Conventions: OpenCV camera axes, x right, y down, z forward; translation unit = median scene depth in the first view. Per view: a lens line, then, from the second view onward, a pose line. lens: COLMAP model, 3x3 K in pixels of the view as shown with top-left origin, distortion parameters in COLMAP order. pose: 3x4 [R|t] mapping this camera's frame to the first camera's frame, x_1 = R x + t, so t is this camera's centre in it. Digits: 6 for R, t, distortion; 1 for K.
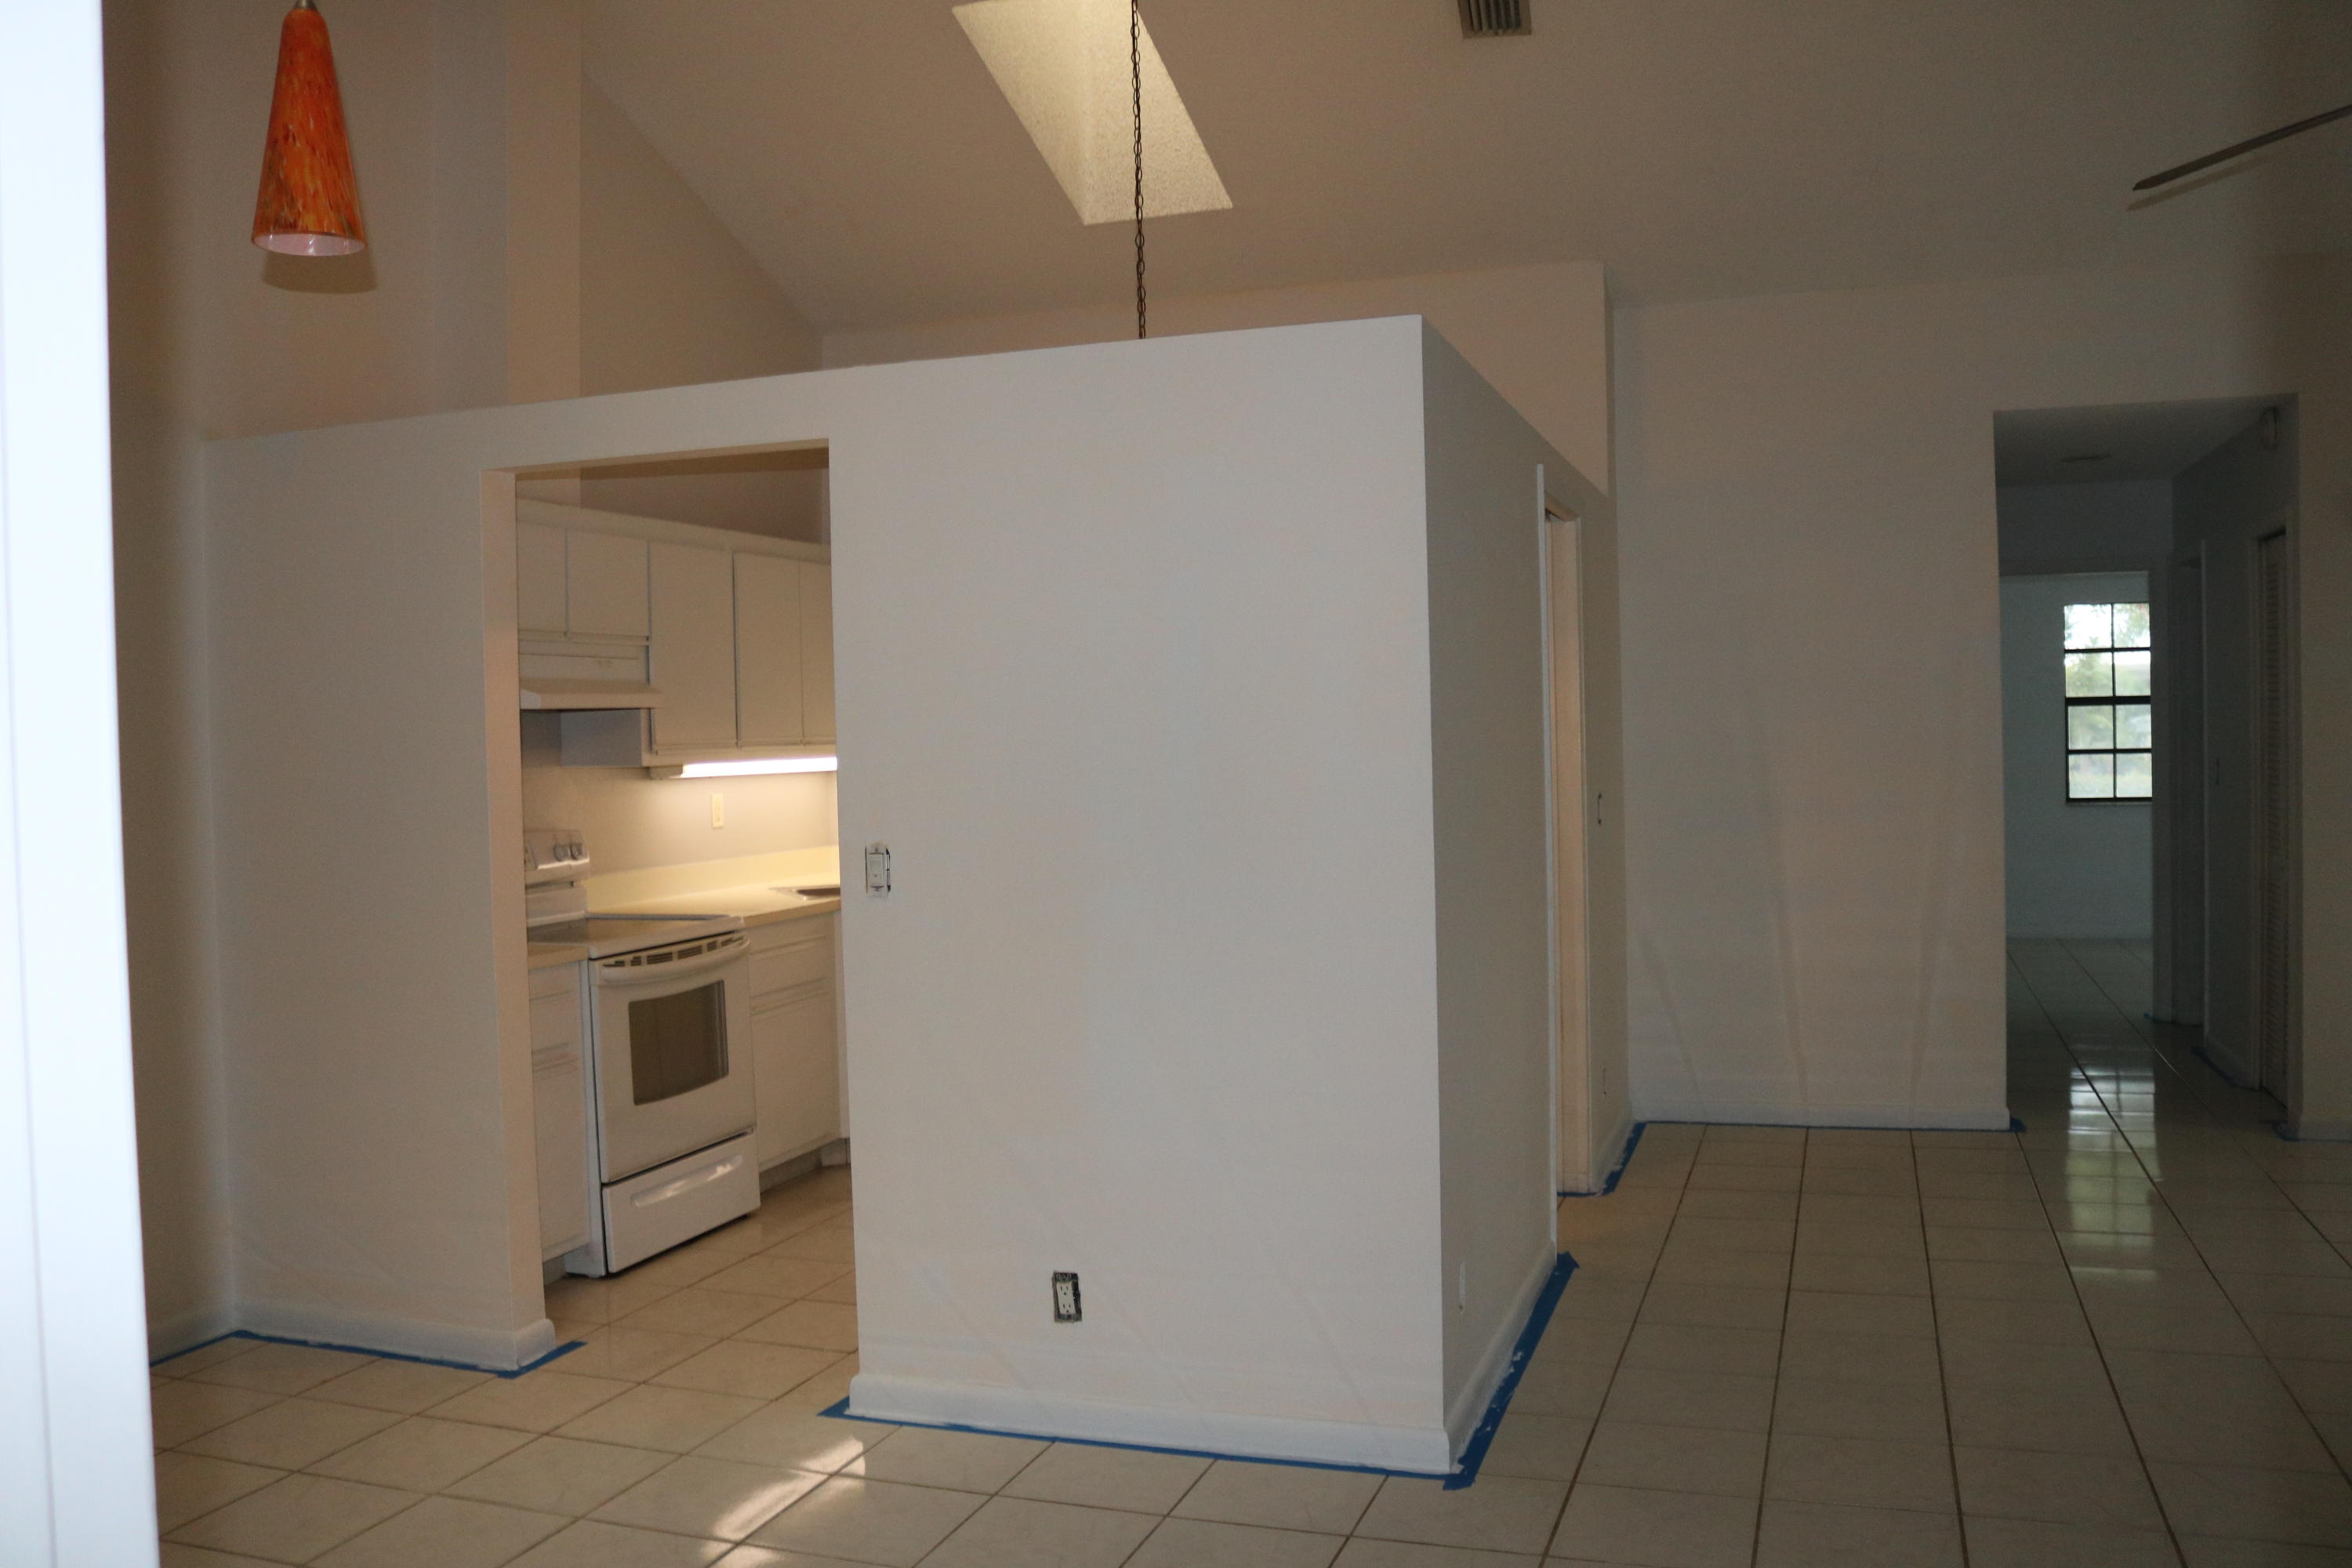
lens RADIAL K [[1935.4, 0, 1185.0], [0, 1935.4, 777.2], [0, 0, 1]] dist [-0.109804, 0.044369]
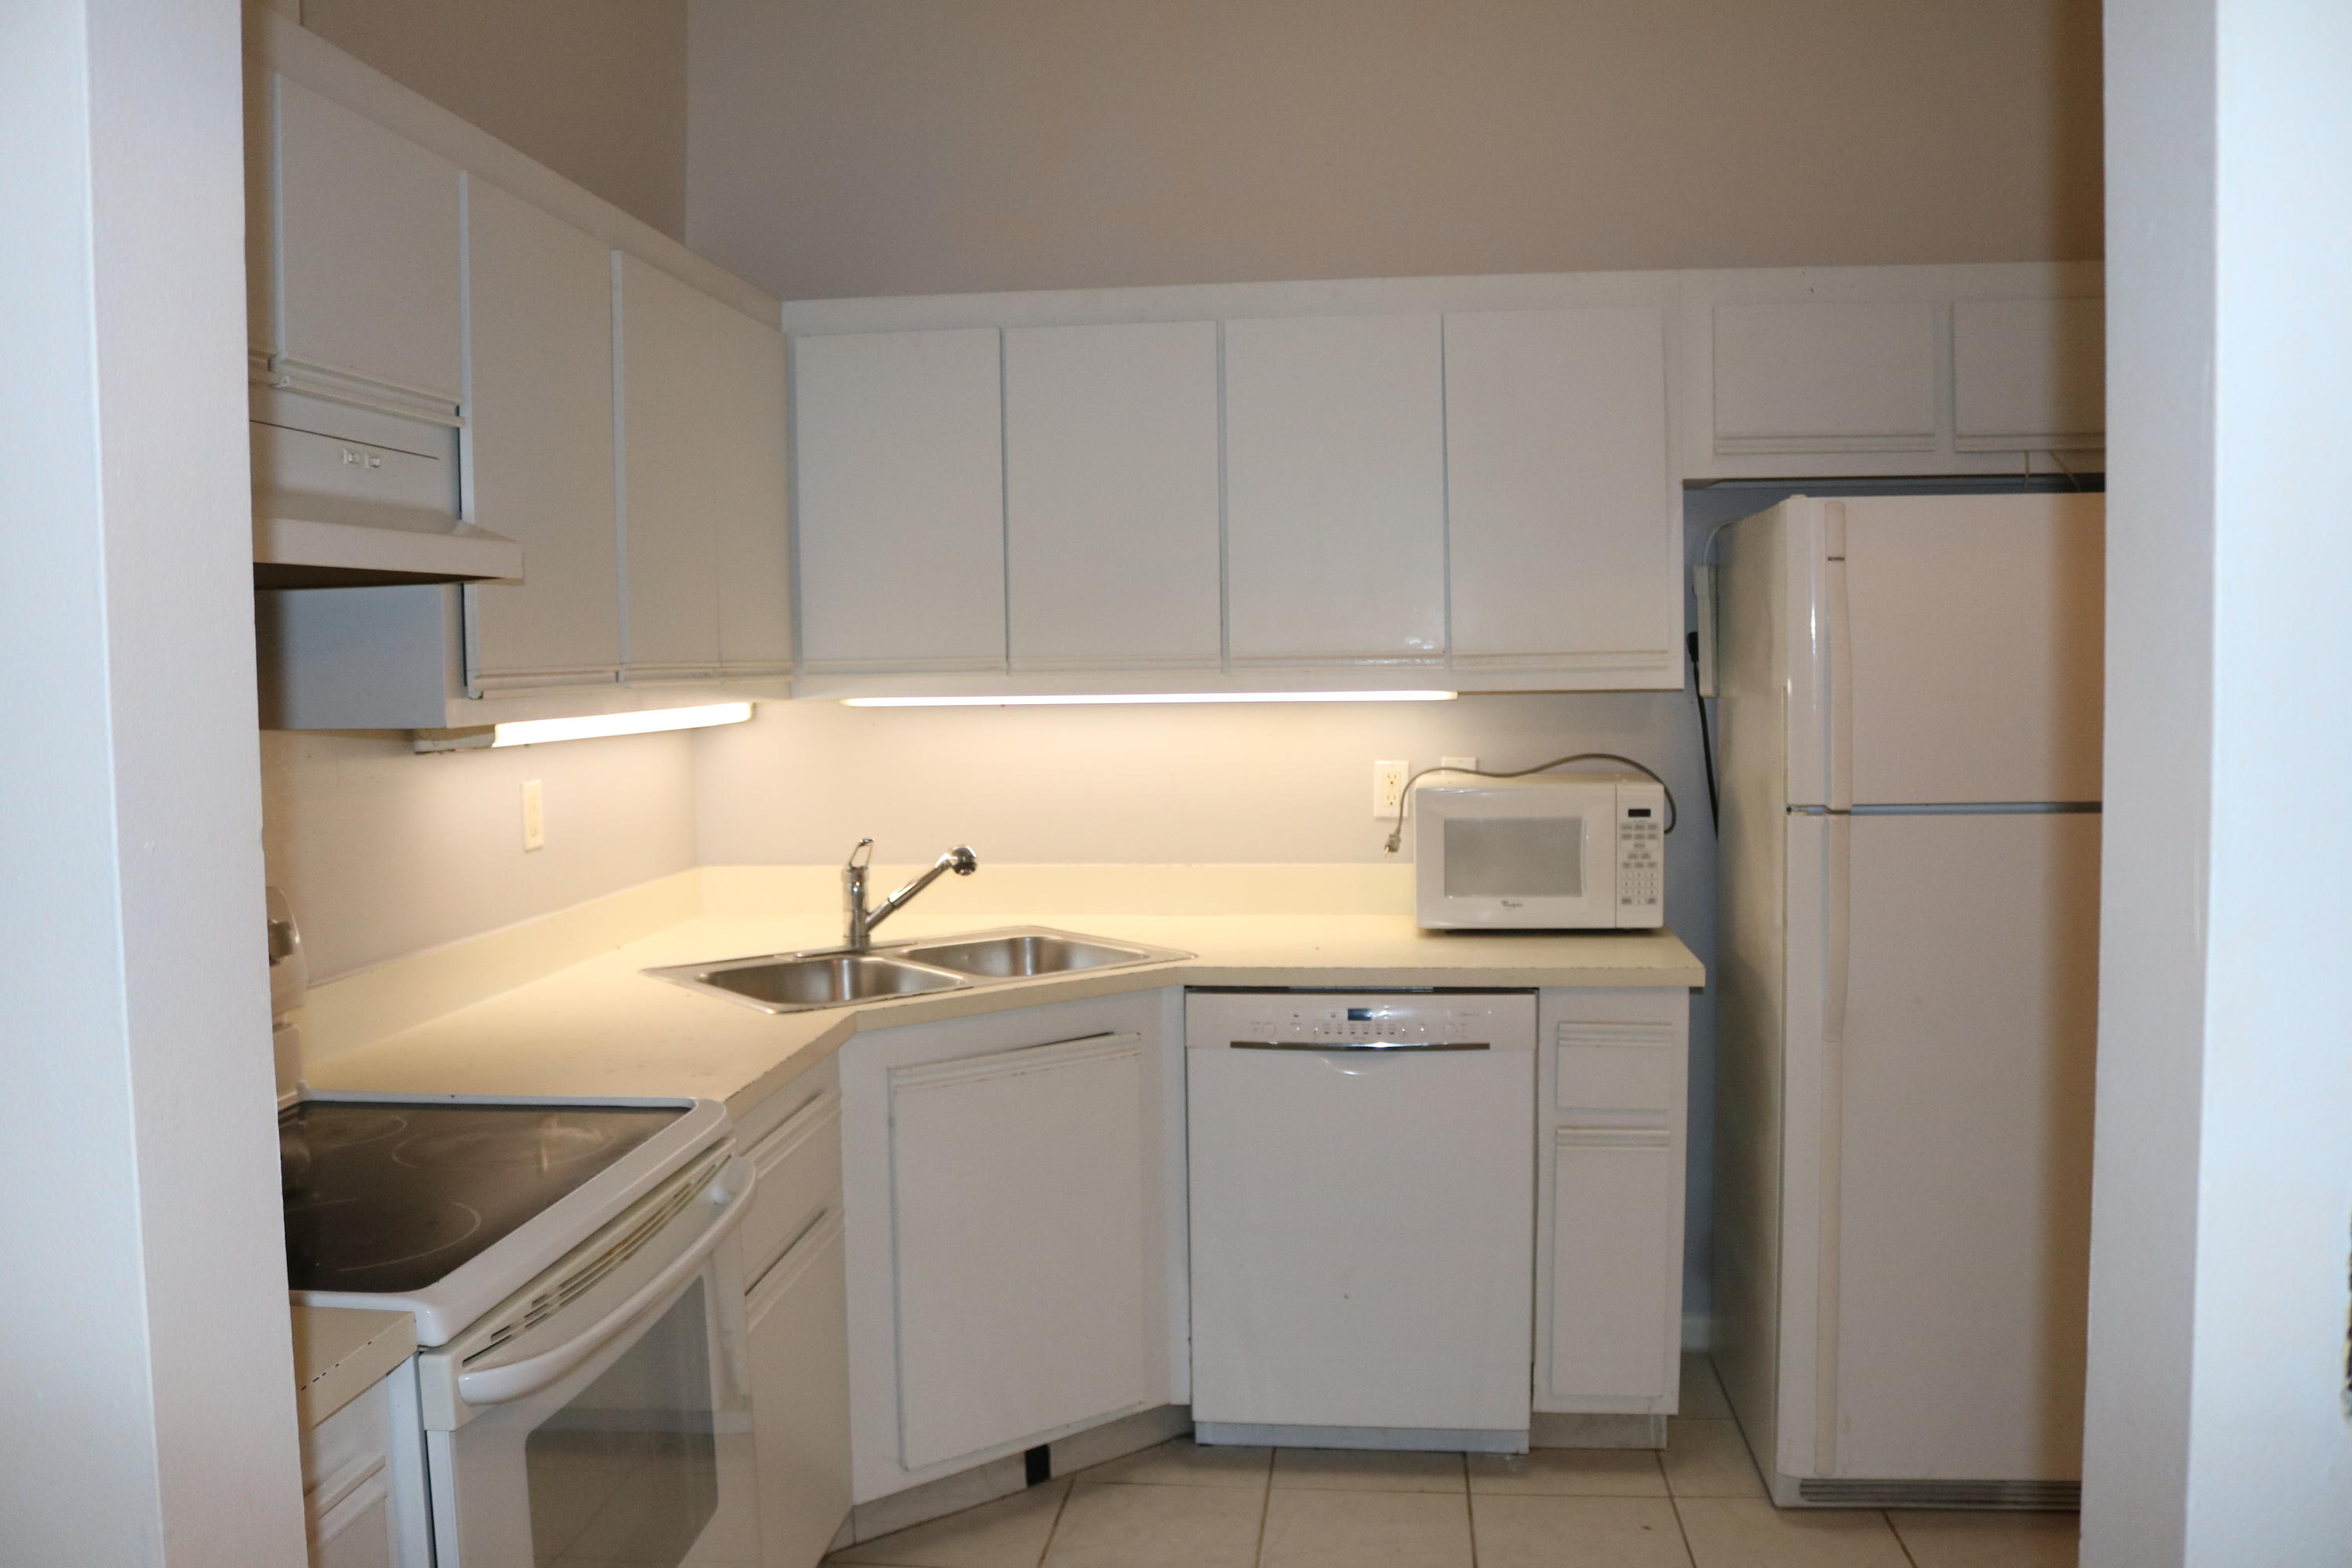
lens RADIAL K [[1935.4, 0, 1178.0], [0, 1935.4, 782.7], [0, 0, 1]] dist [-0.109804, 0.044369]
pose [[0.976626, -0.005757, 0.214871, -0.041410], [-0.001387, 0.999452, 0.033082, -0.001505], [-0.214943, -0.032607, 0.976082, 0.109279]]
